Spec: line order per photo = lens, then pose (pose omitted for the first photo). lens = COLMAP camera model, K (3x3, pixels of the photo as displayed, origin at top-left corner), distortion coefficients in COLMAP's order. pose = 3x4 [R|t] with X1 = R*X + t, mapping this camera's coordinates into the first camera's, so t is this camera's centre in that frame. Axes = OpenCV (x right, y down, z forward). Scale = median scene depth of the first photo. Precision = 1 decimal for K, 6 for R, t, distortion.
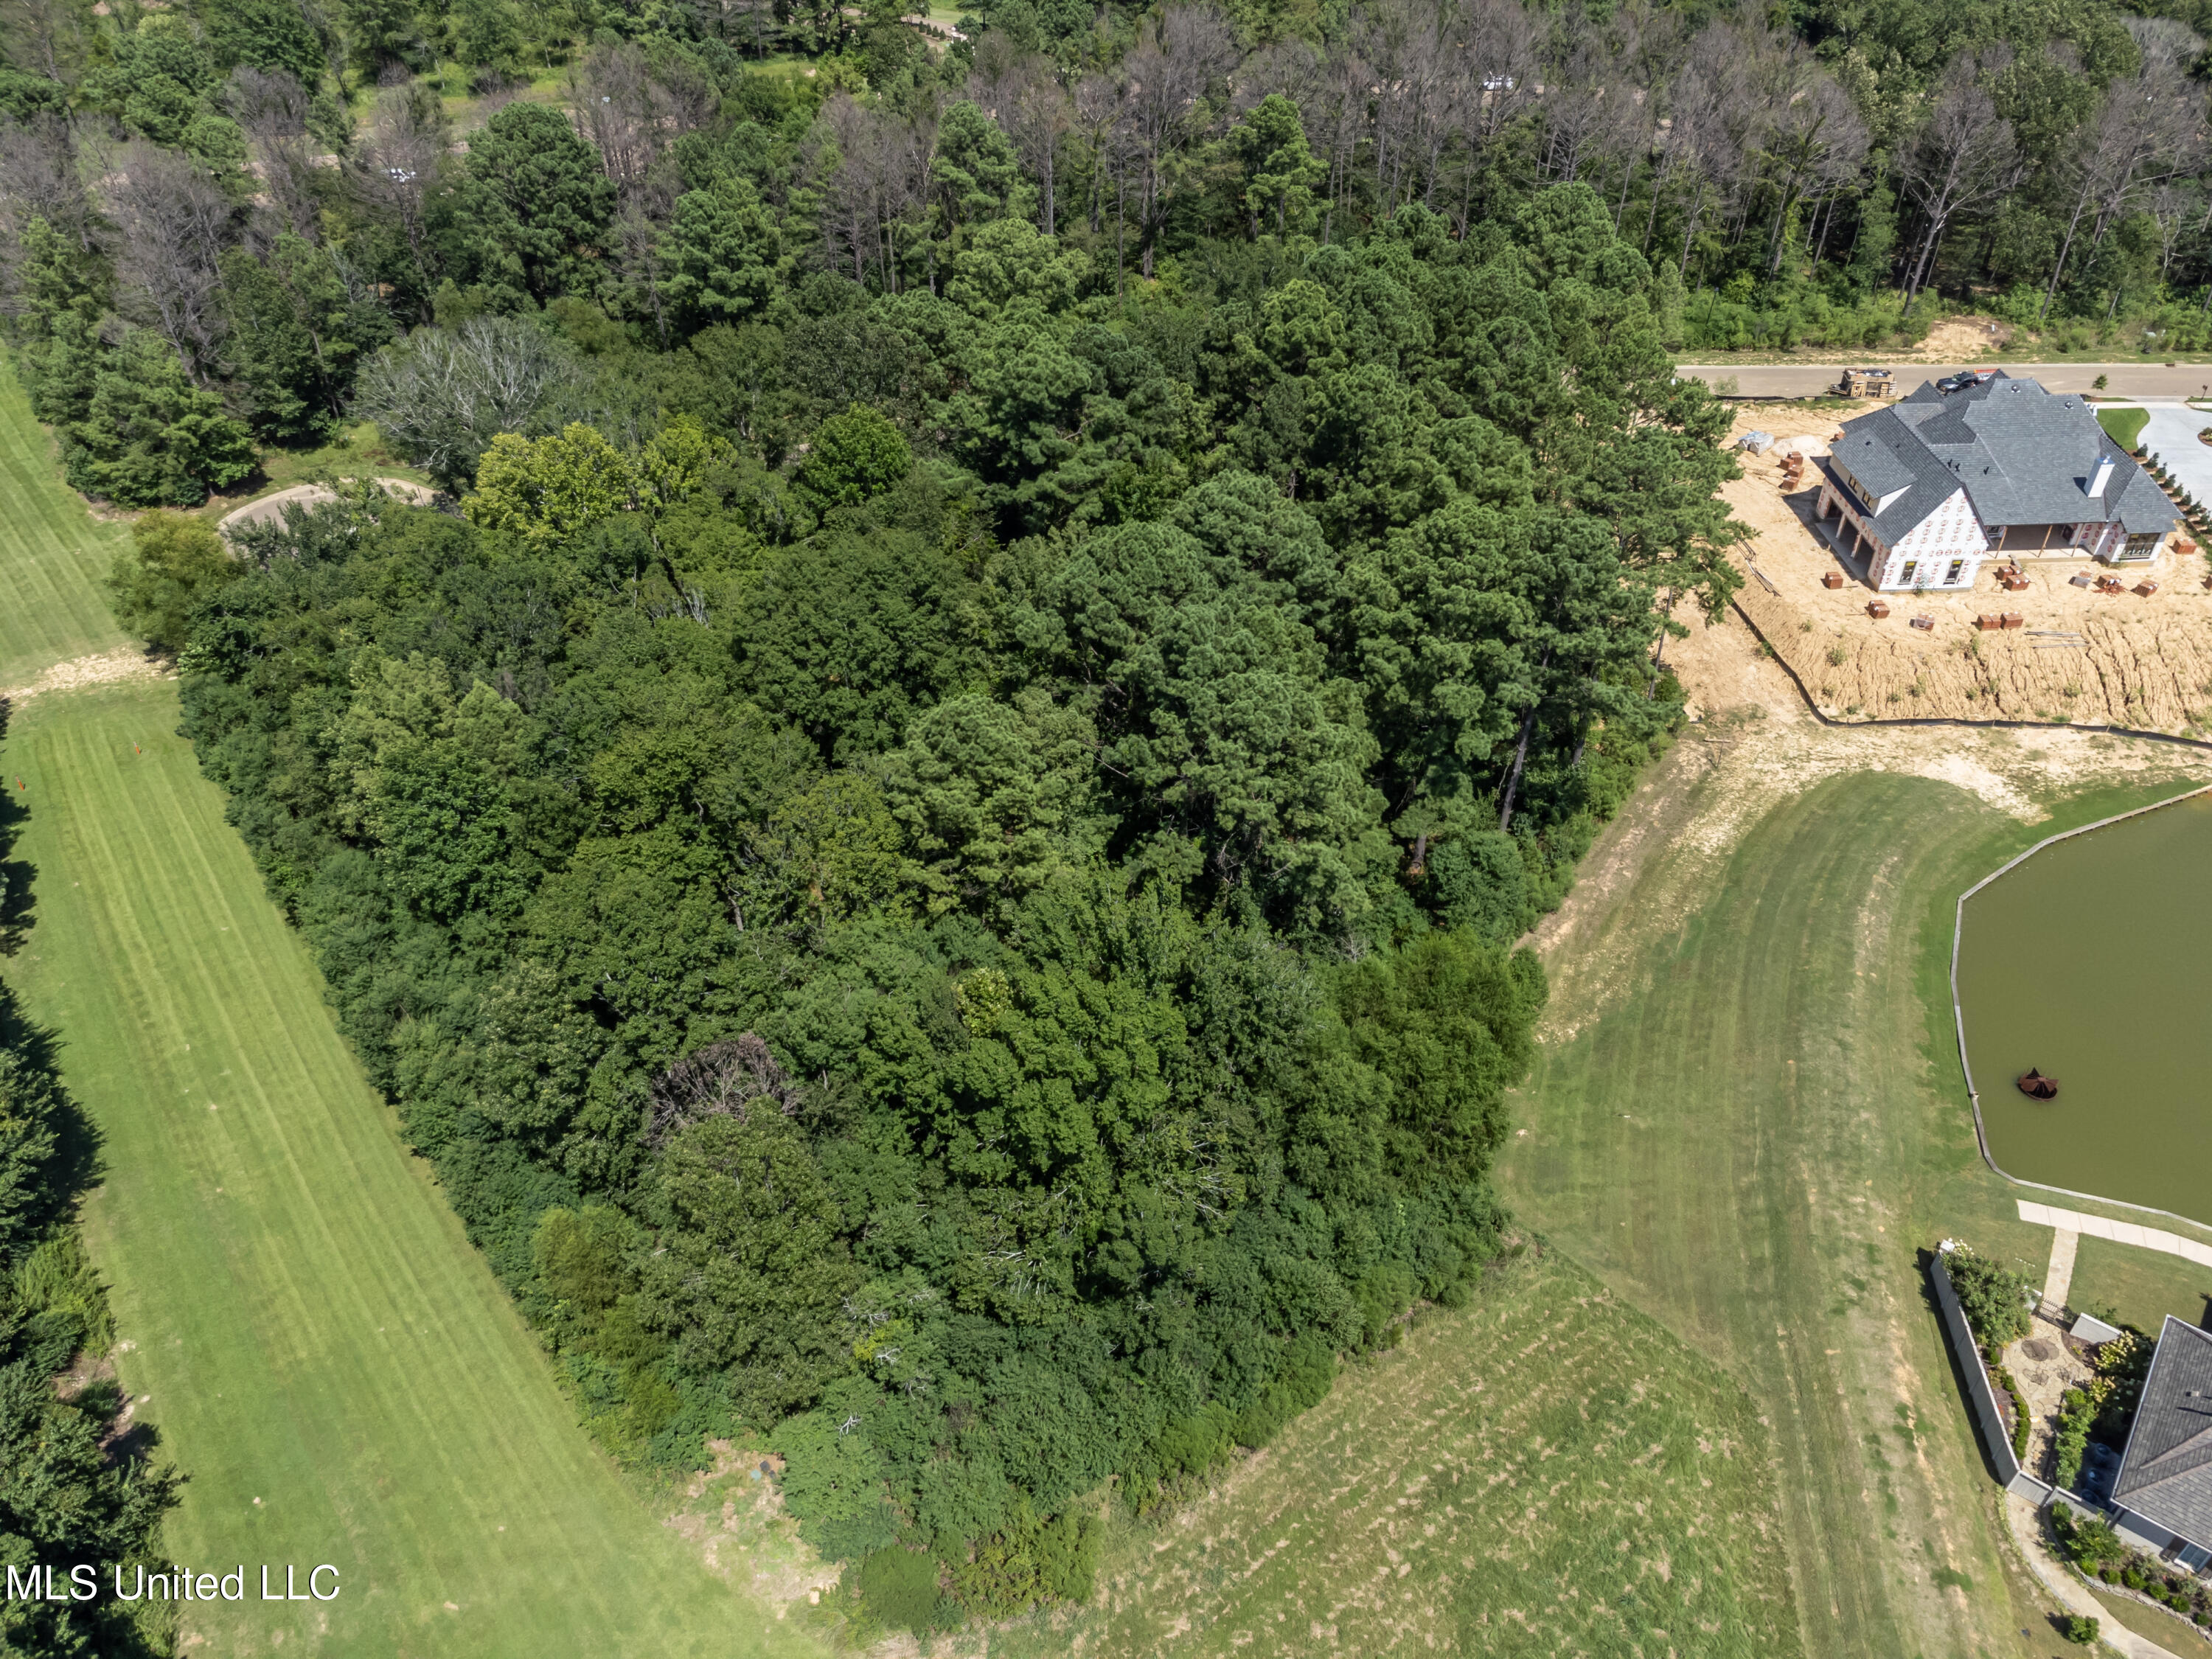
lens RADIAL K [[1667.1, 0, 1102.7], [0, 1667.1, 810.5], [0, 0, 1]] dist [-0.007553, 0.037784]
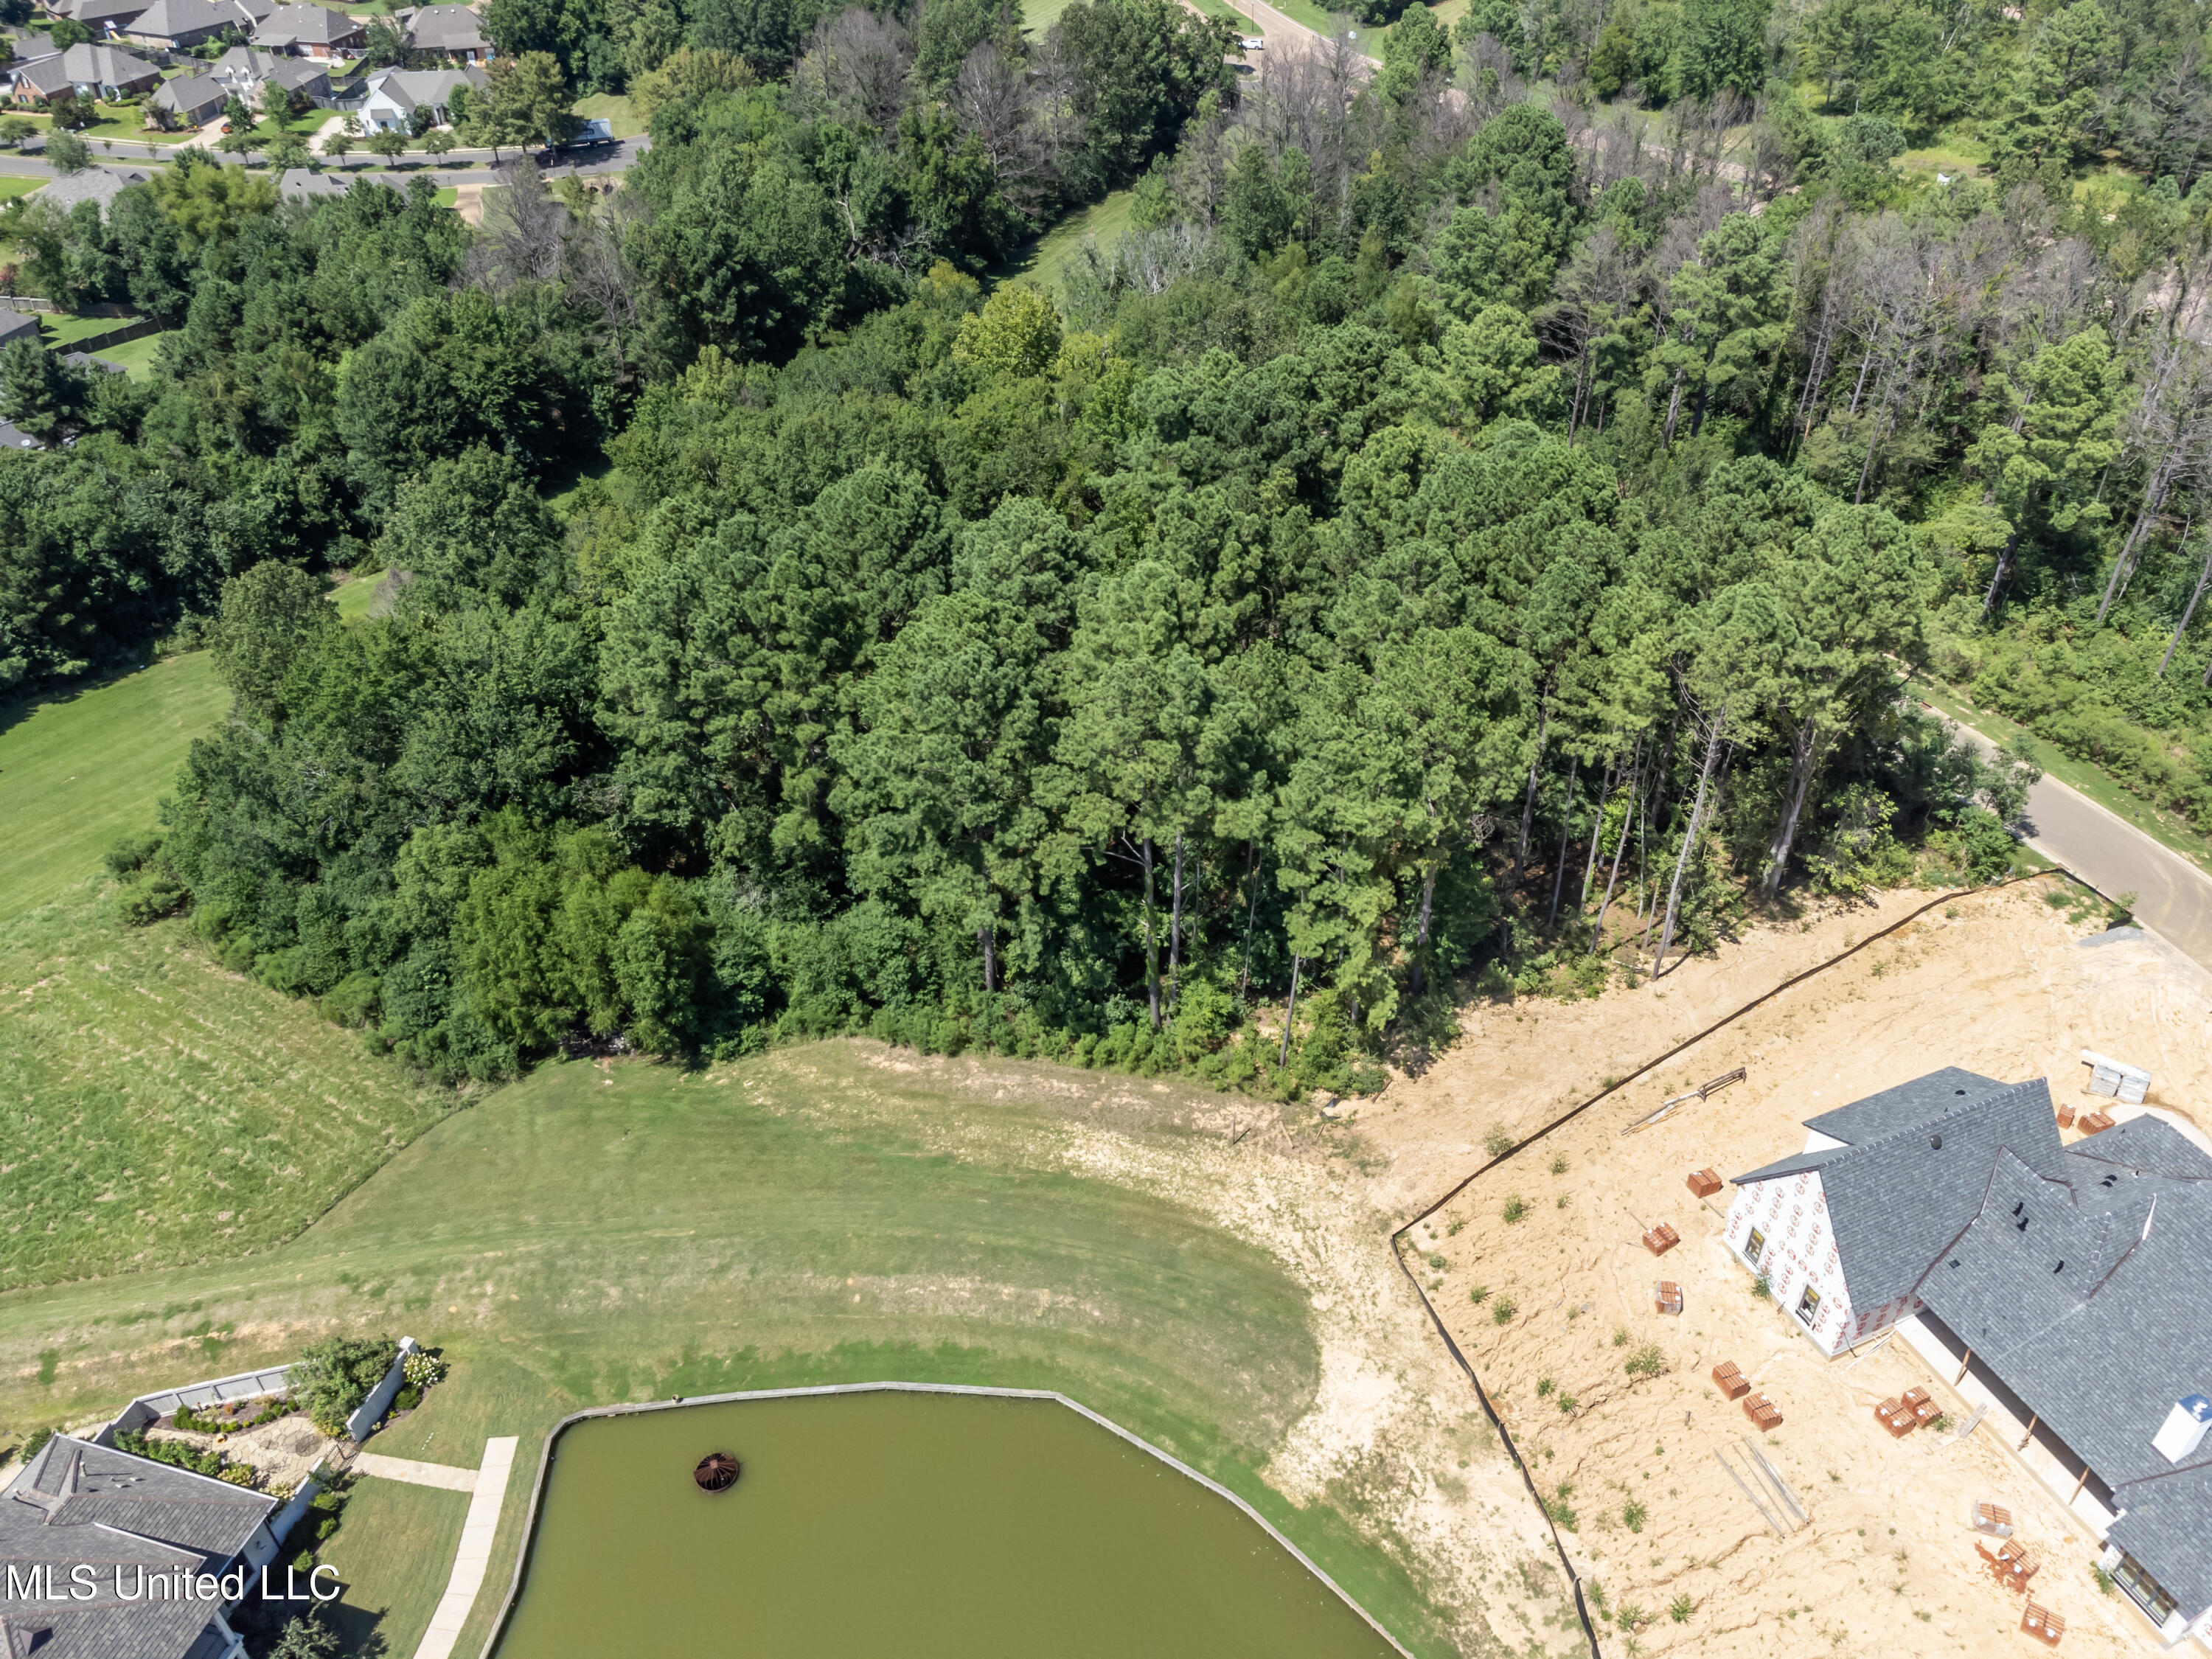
lens RADIAL K [[1667.1, 0, 1106.7], [0, 1667.1, 810.3], [0, 0, 1]] dist [-0.007553, 0.037784]
pose [[0.353388, 0.558467, -0.750488, 0.853978], [-0.568192, 0.765454, 0.302055, -0.349787], [0.743152, 0.319679, 0.587819, 0.456442]]
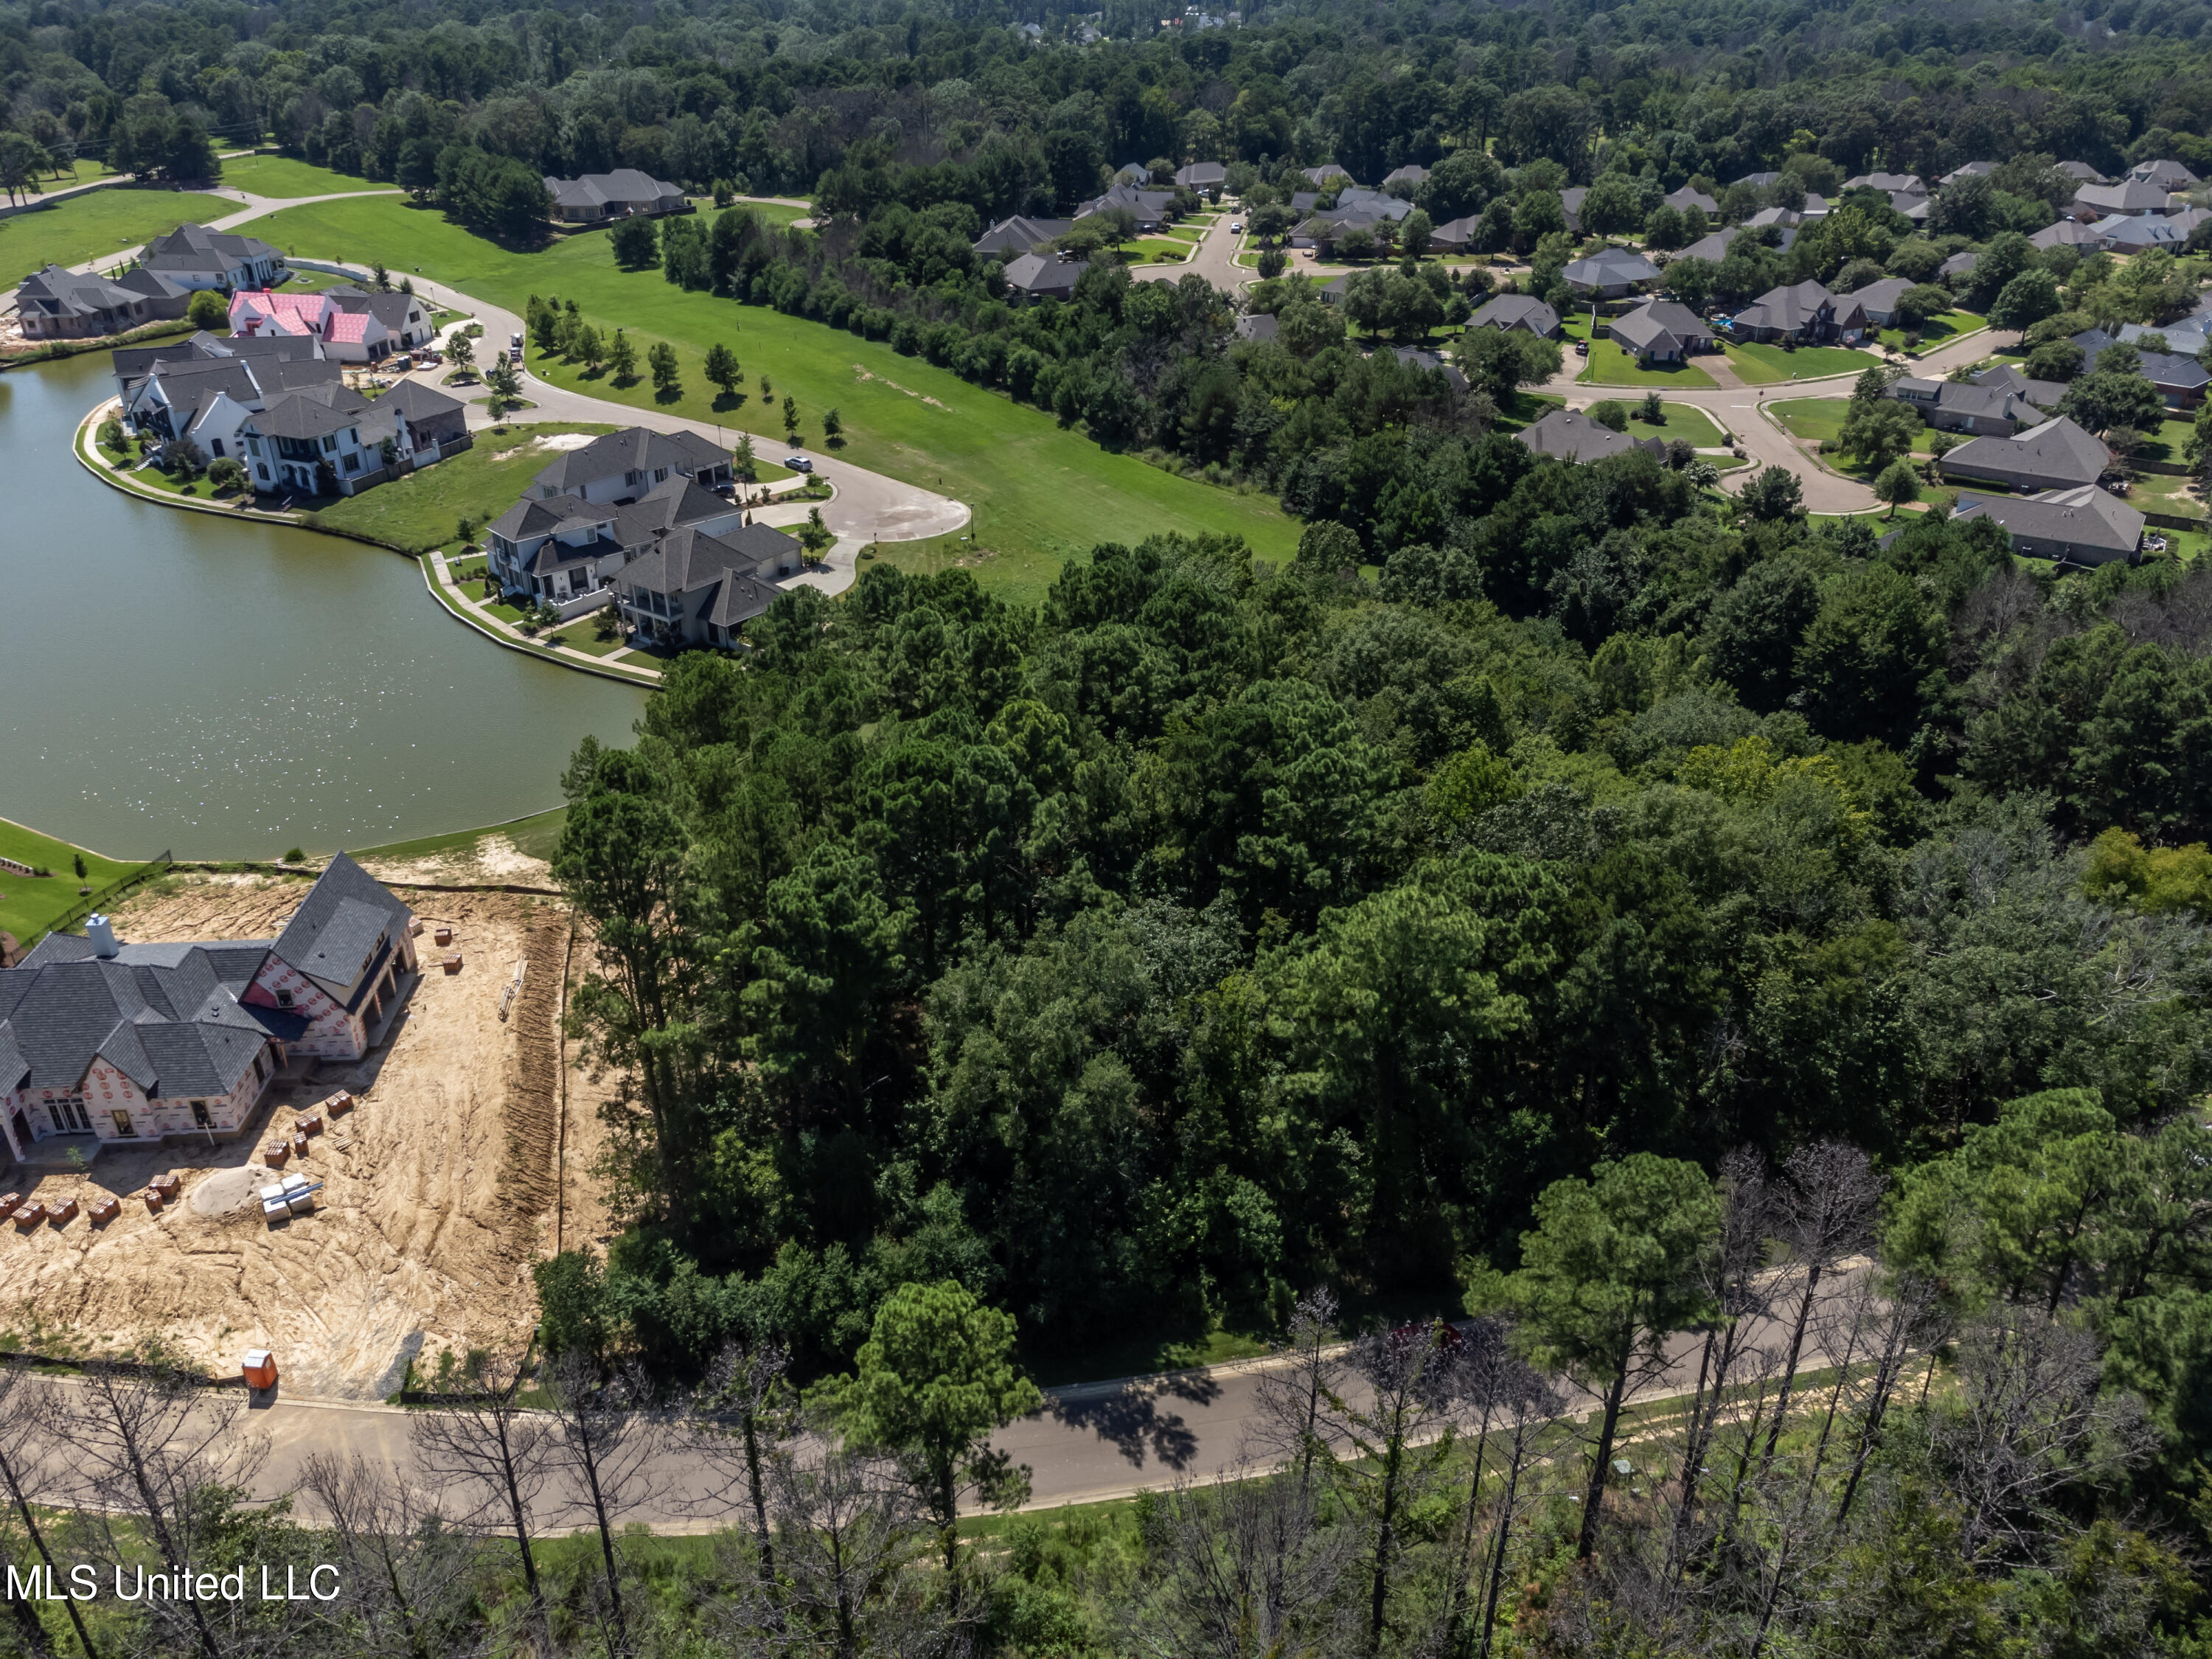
lens RADIAL K [[1667.1, 0, 1111.3], [0, 1667.1, 815.5], [0, 0, 1]] dist [-0.007553, 0.037784]
pose [[-0.999747, 0.014940, -0.016837, 0.091987], [-0.009351, 0.404738, 0.914385, -1.163507], [0.020475, 0.914311, -0.404496, 1.476598]]
